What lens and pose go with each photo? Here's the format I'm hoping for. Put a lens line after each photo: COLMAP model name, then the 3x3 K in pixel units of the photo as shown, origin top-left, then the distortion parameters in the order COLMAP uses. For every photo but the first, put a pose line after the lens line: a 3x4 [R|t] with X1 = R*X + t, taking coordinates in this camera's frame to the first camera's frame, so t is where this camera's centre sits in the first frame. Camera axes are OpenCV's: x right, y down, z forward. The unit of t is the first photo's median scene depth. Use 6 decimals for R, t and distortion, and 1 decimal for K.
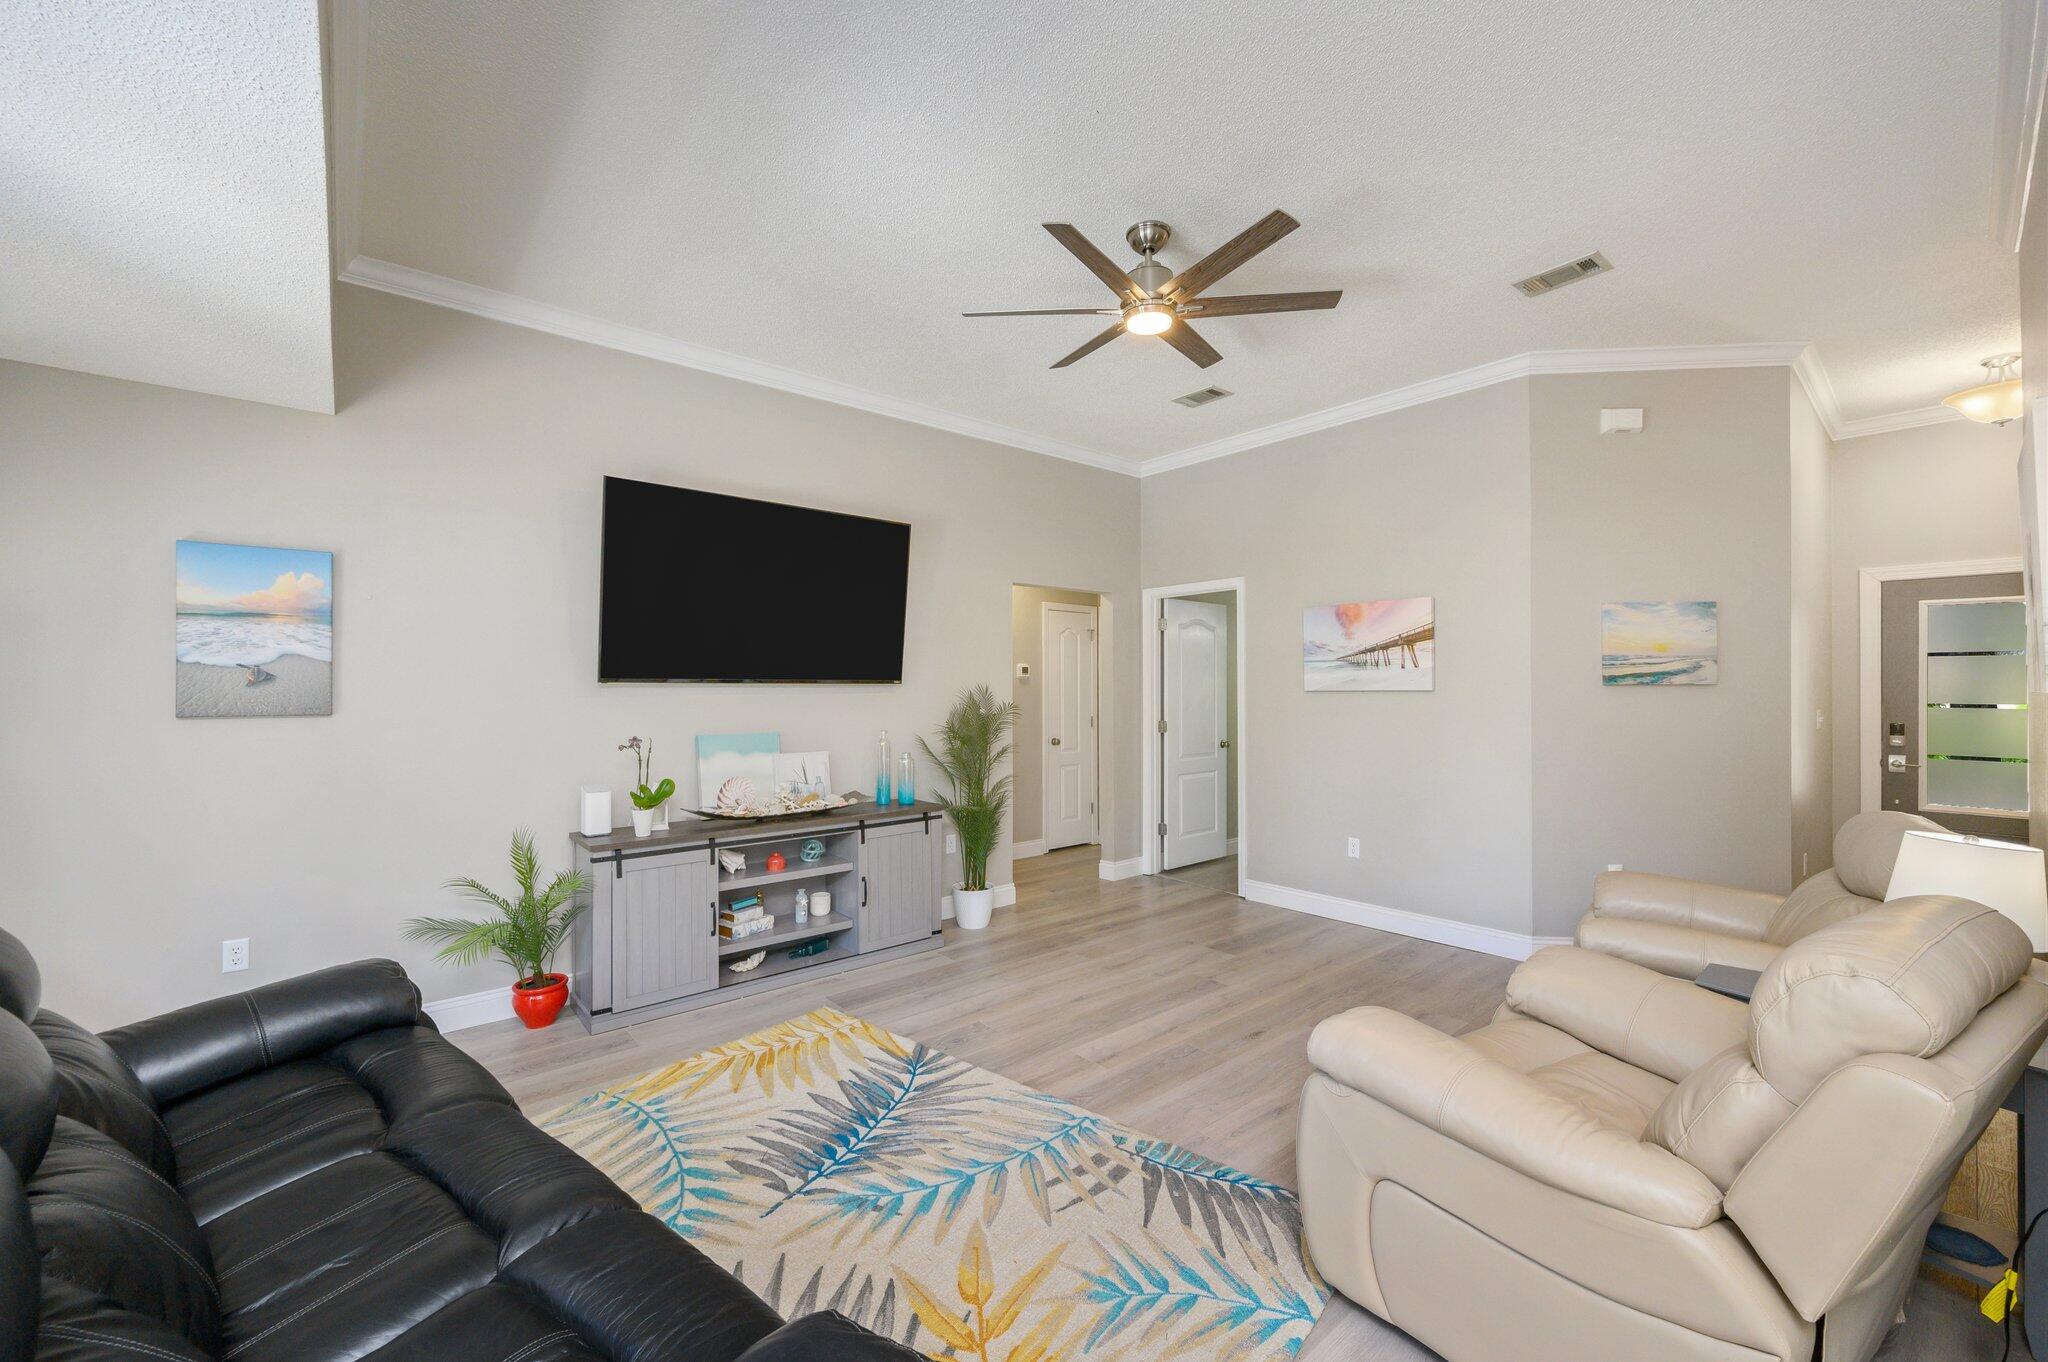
lens RADIAL K [[816.3, 0, 1022.4], [0, 816.3, 680.6], [0, 0, 1]] dist [-0.000253, 0.000028]
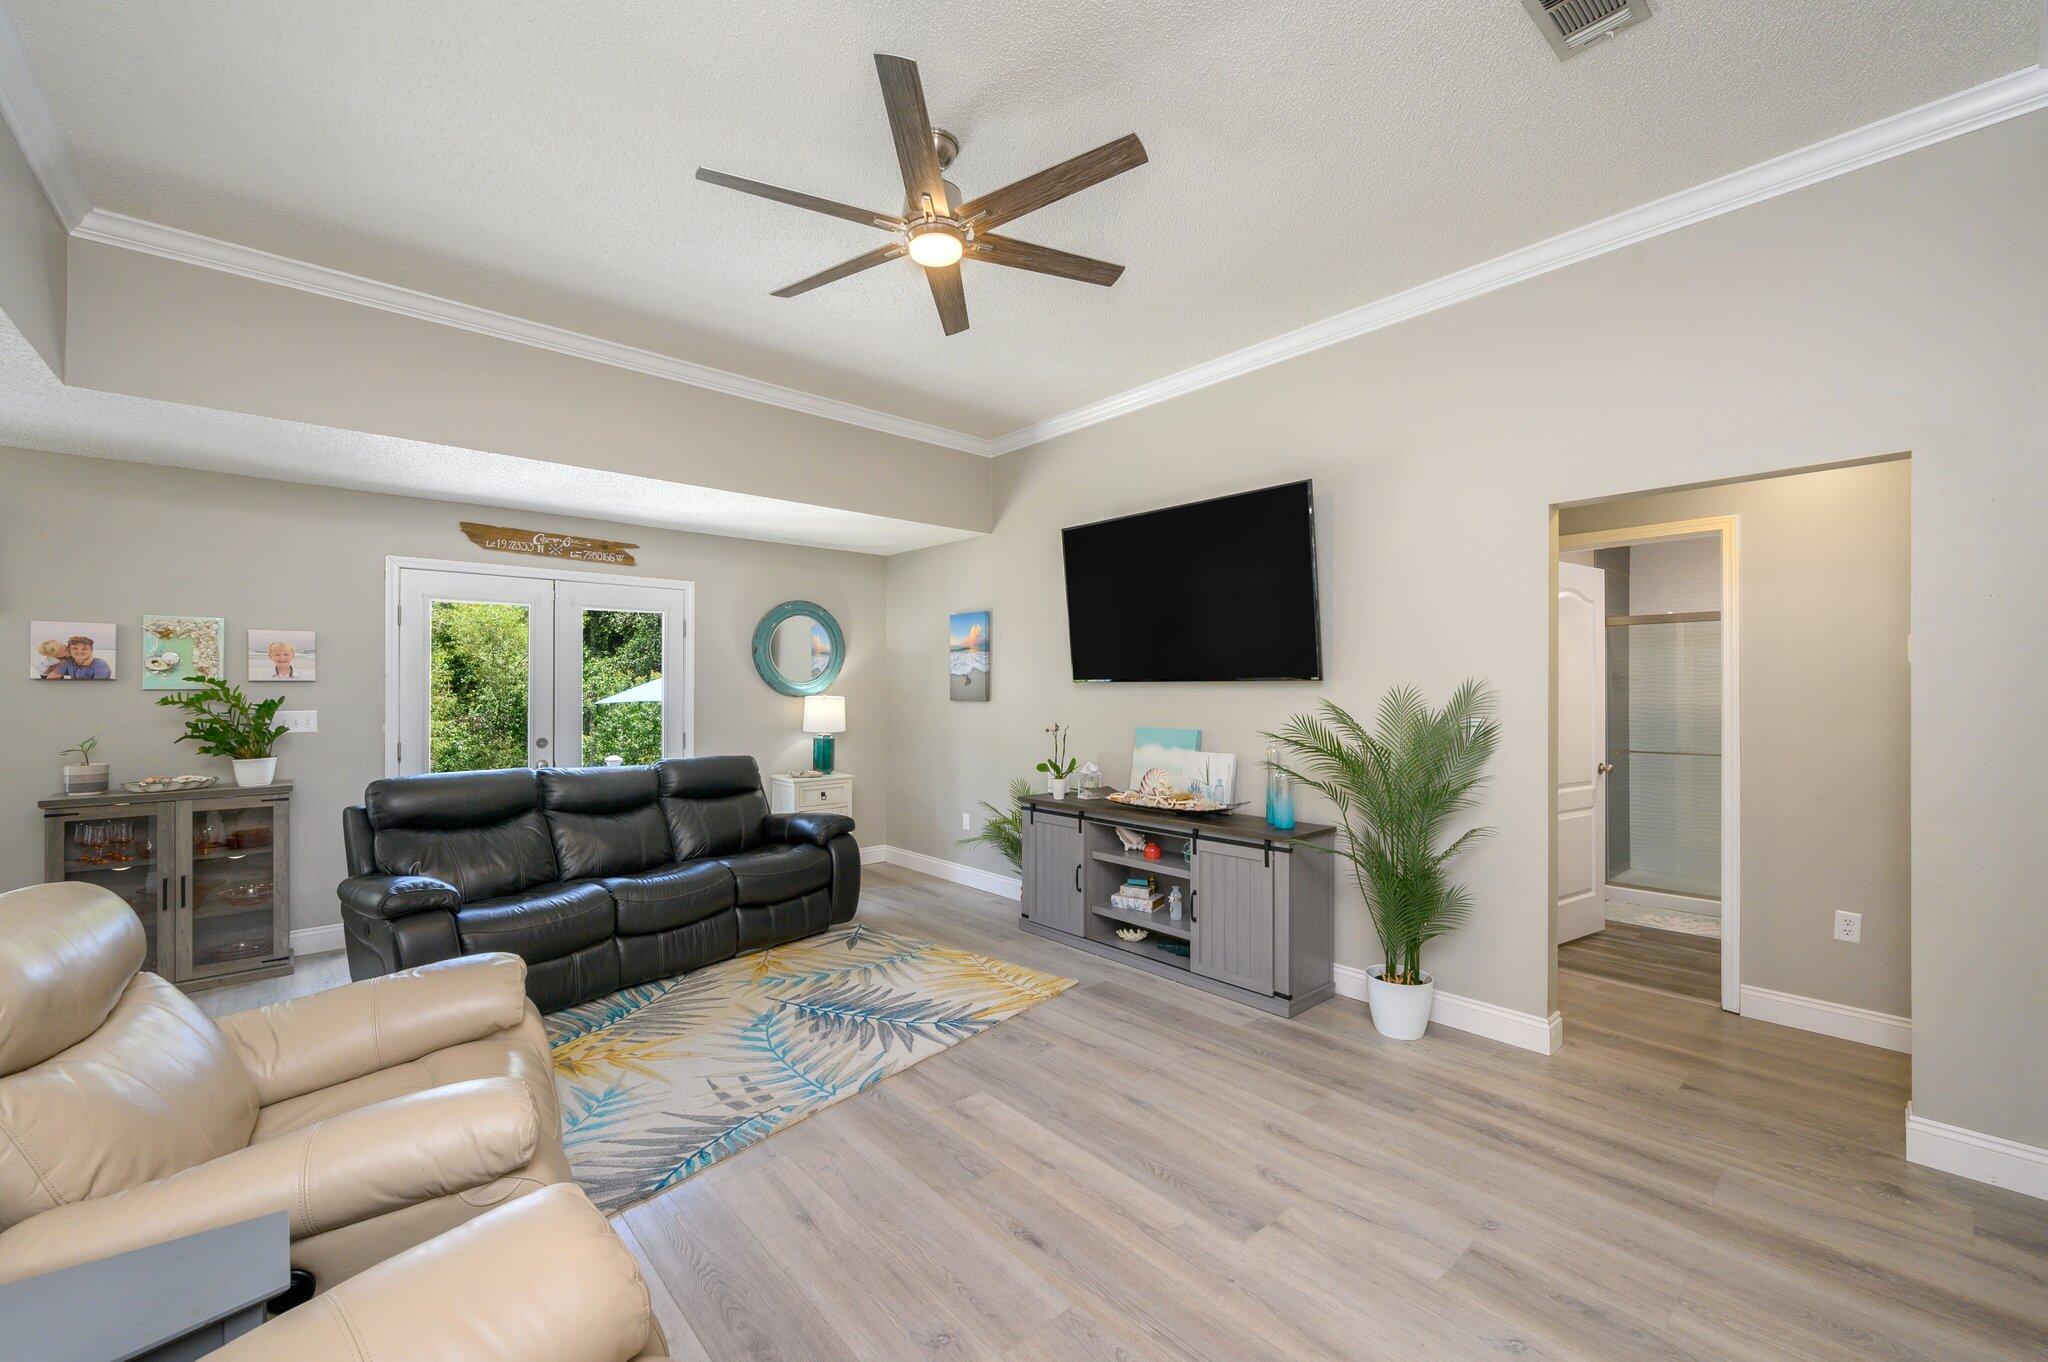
lens RADIAL K [[816.3, 0, 1010.9], [0, 816.3, 682.8], [0, 0, 1]] dist [-0.000253, 0.000028]
pose [[0.016041, -0.002819, -0.999867, 0.950700], [0.009803, 0.999948, -0.002662, 0.006685], [0.999823, -0.009759, 0.016068, 1.015855]]
